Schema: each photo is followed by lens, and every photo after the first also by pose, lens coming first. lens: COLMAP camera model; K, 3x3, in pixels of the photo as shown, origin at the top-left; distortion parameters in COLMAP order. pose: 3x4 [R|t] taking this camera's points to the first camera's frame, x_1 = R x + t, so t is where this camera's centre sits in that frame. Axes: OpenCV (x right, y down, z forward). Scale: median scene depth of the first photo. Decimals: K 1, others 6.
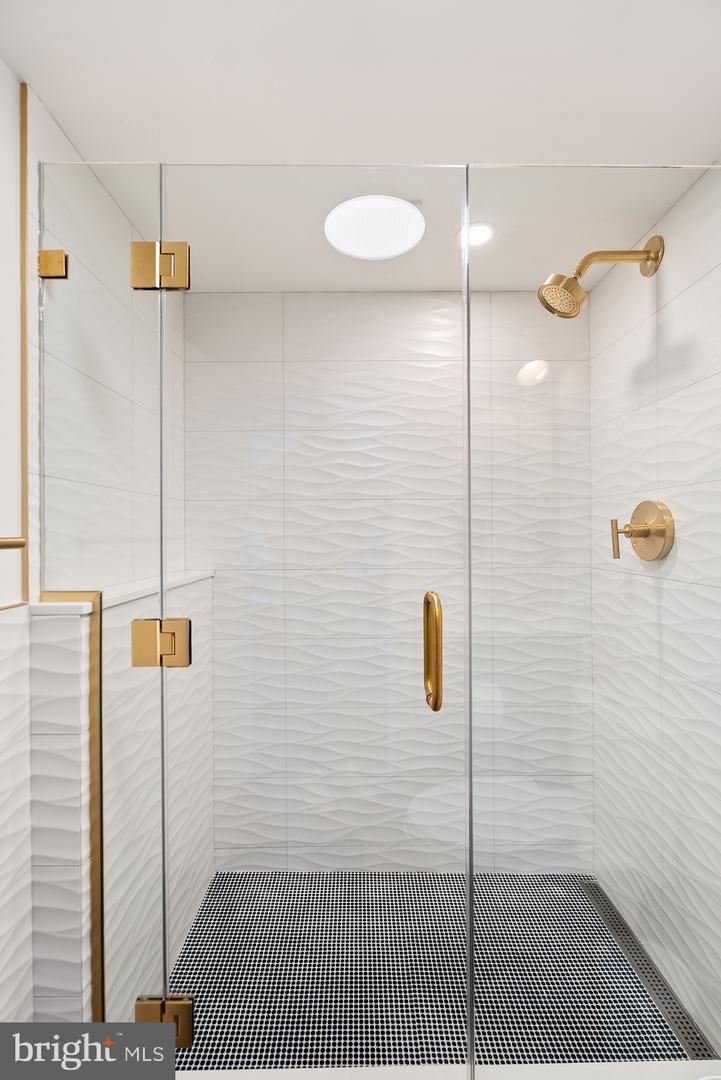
lens RADIAL K [[478.1, 0, 368.5], [0, 478.1, 526.8], [0, 0, 1]] dist [-0.001853, 0.000175]
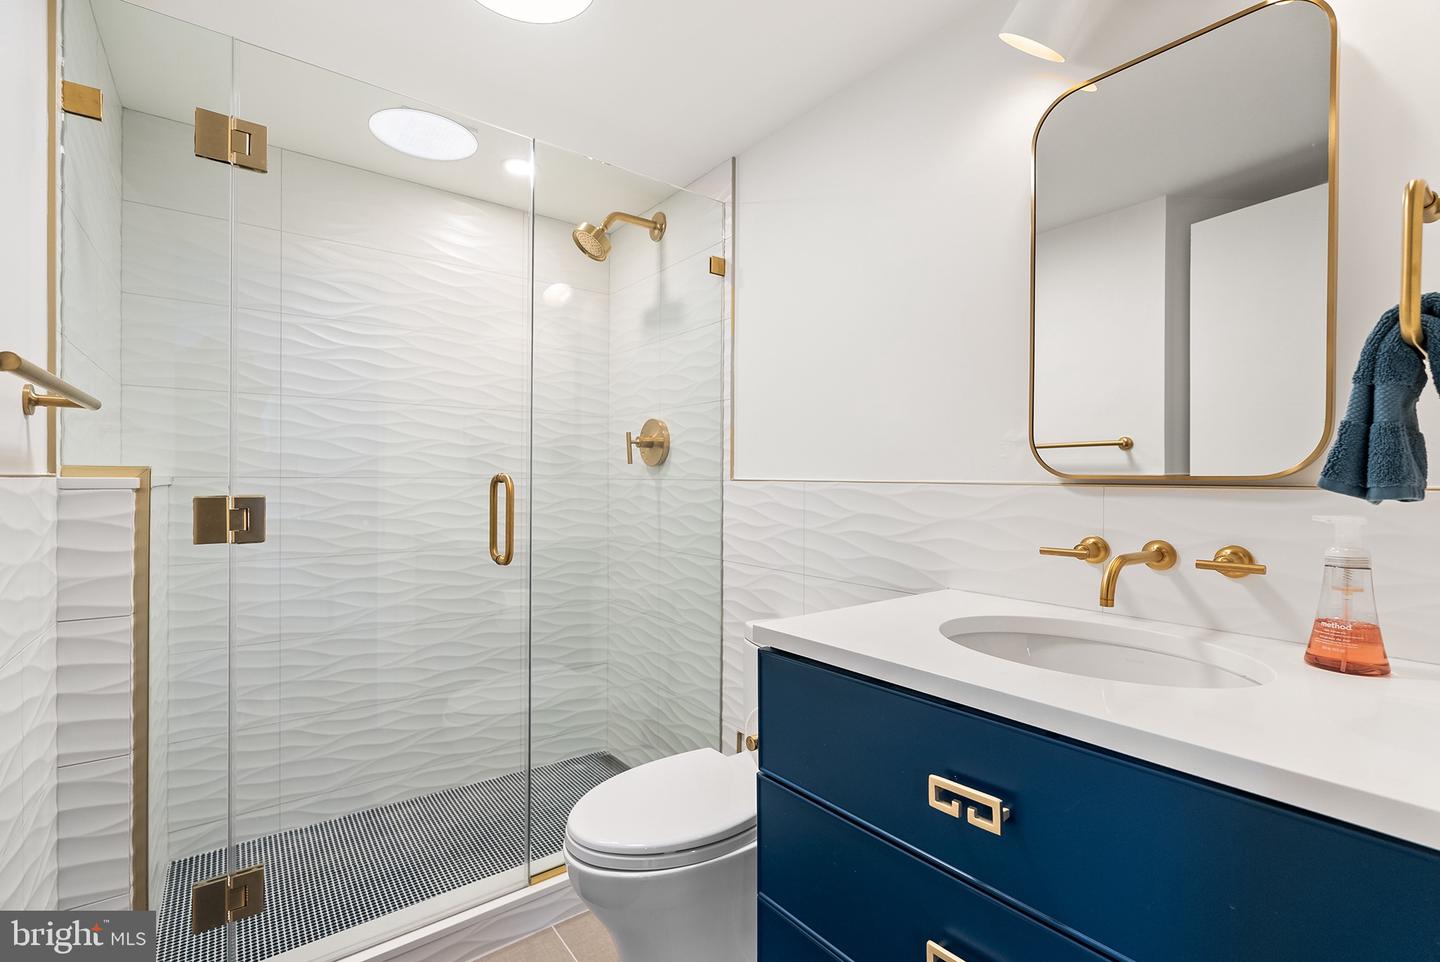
lens RADIAL K [[637.5, 0, 723.1], [0, 637.5, 487.0], [0, 0, 1]] dist [-0.001853, 0.000175]
pose [[0.800979, 0.001502, 0.598691, -0.279672], [-0.014846, 0.999739, 0.017354, 0.094217], [-0.598509, -0.022789, 0.800792, -0.474422]]
